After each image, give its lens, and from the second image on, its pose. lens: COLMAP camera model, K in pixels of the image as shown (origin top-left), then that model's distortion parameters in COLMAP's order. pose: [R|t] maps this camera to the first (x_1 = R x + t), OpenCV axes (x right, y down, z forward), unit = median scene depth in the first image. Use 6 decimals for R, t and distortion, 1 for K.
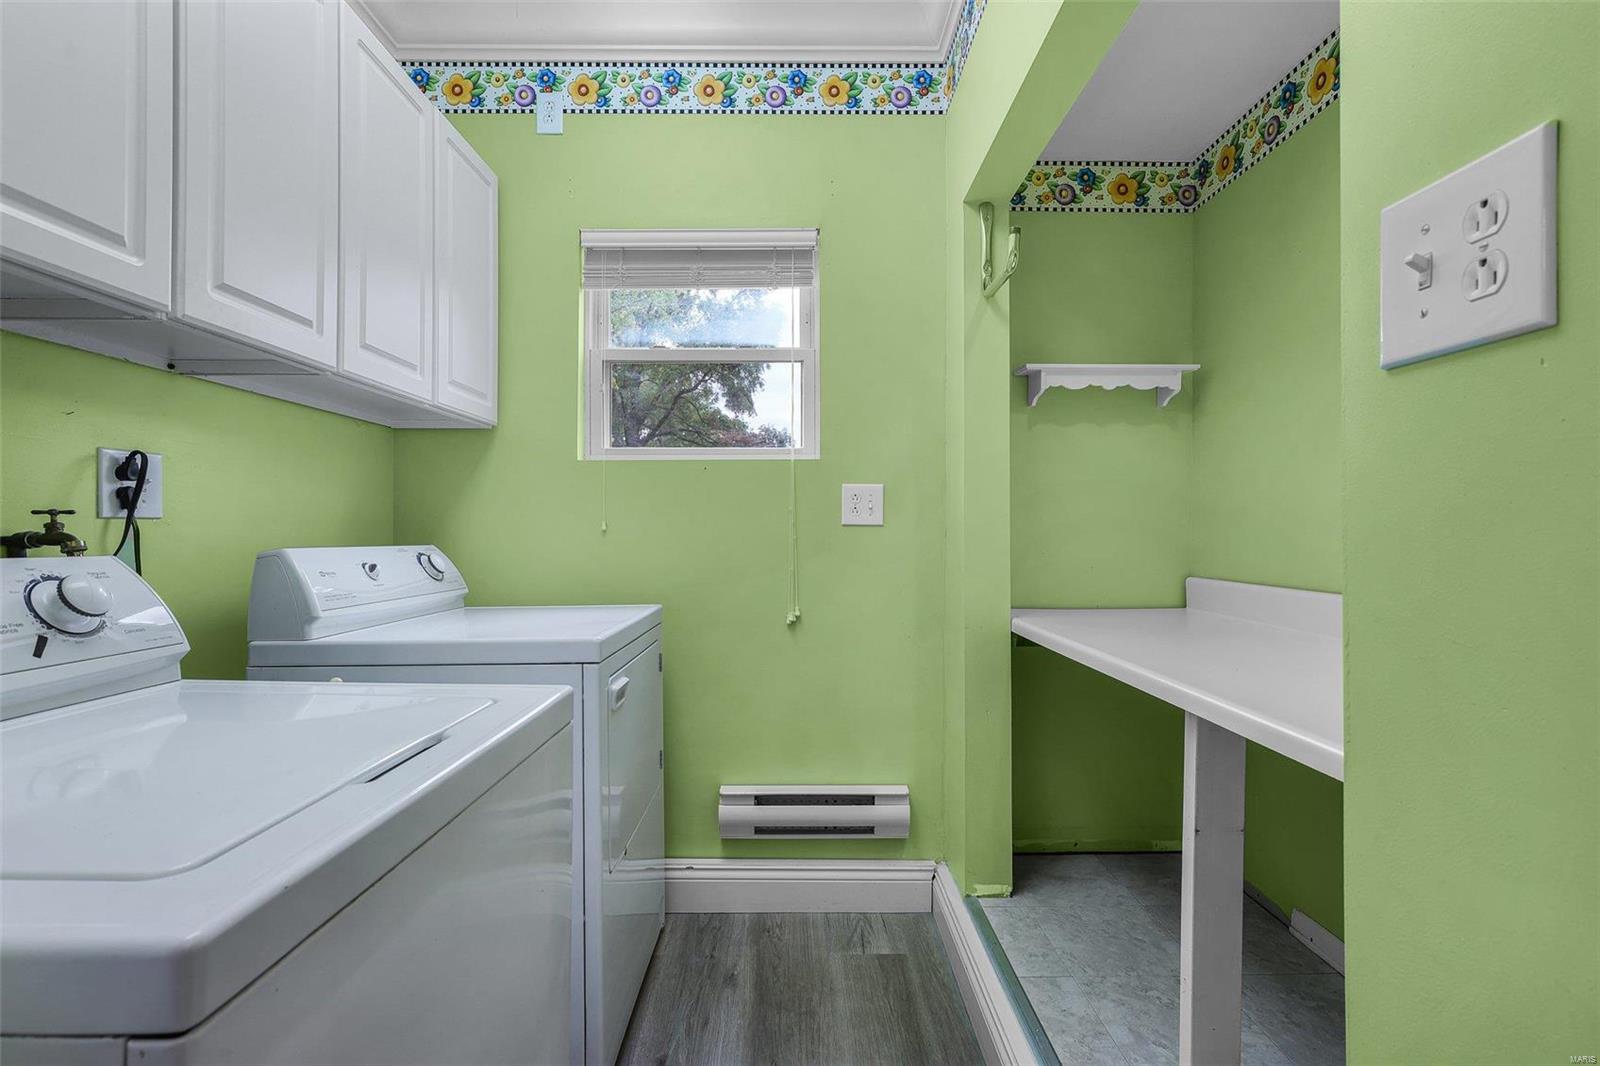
lens RADIAL K [[743.9, 0, 803.1], [0, 743.9, 533.0], [0, 0, 1]] dist [0.001708, 0.000218]
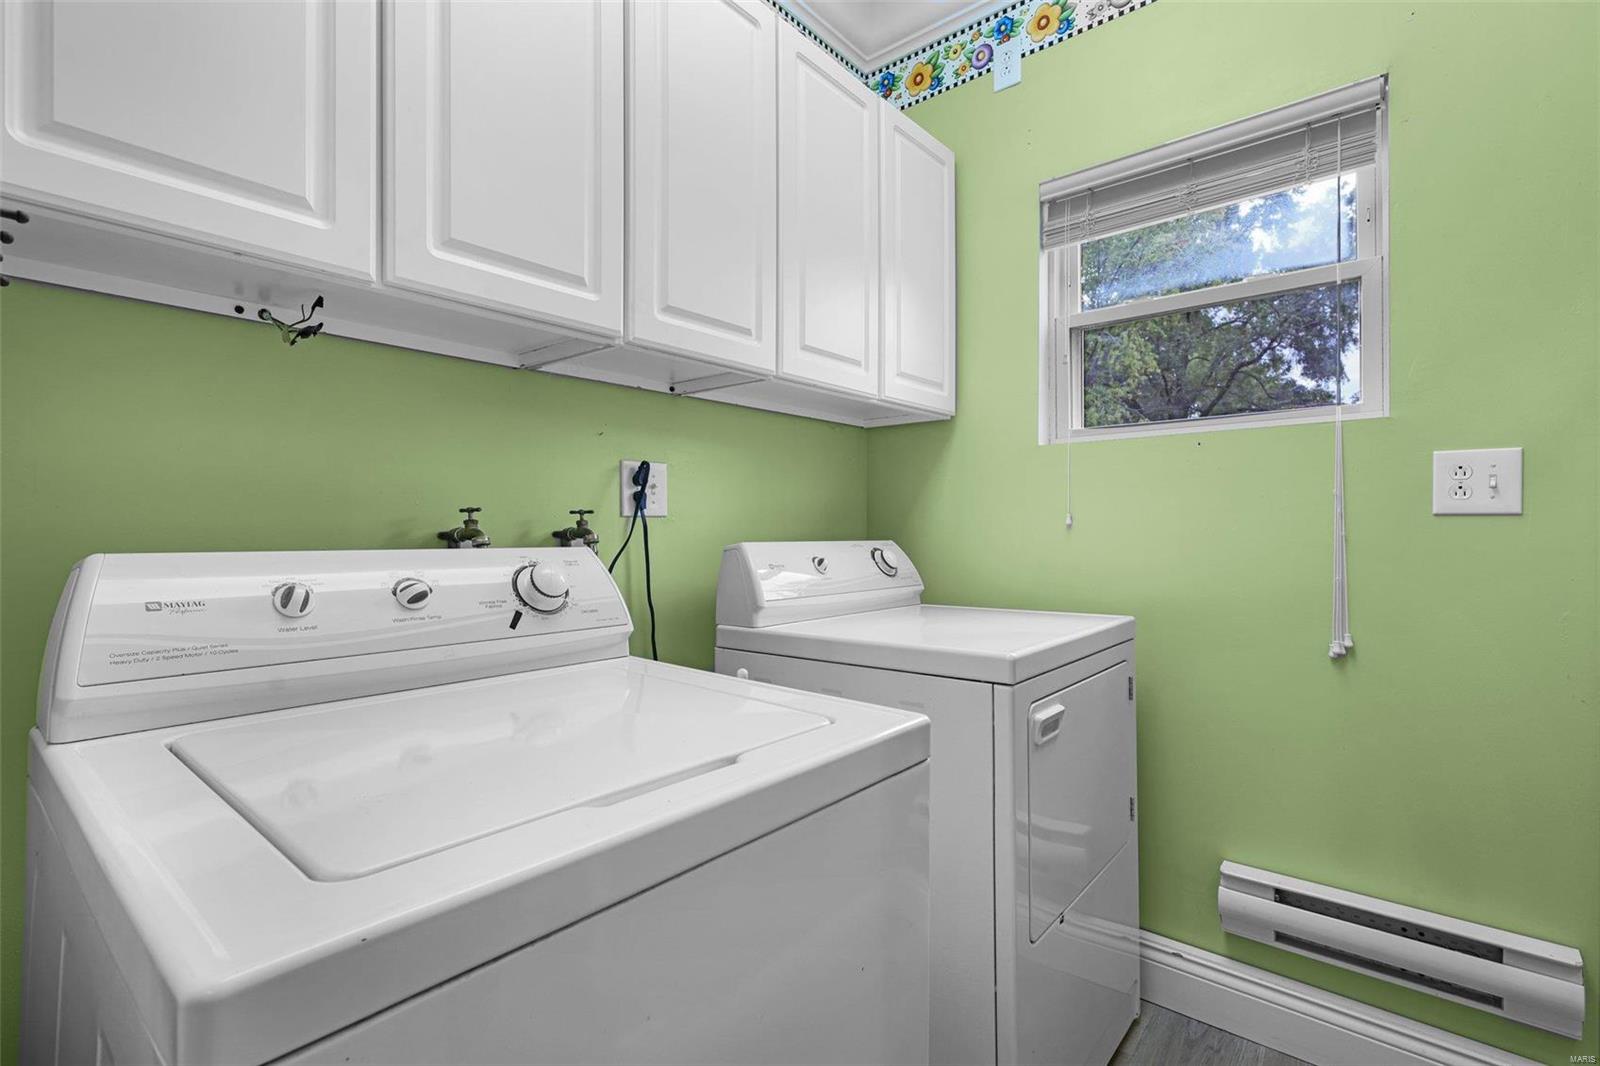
lens RADIAL K [[743.9, 0, 794.6], [0, 743.9, 530.9], [0, 0, 1]] dist [0.001708, 0.000218]
pose [[0.761415, -0.000956, -0.648264, 0.052908], [0.002329, 0.999996, 0.001261, 0.001930], [0.648261, -0.002470, 0.761414, 0.151637]]
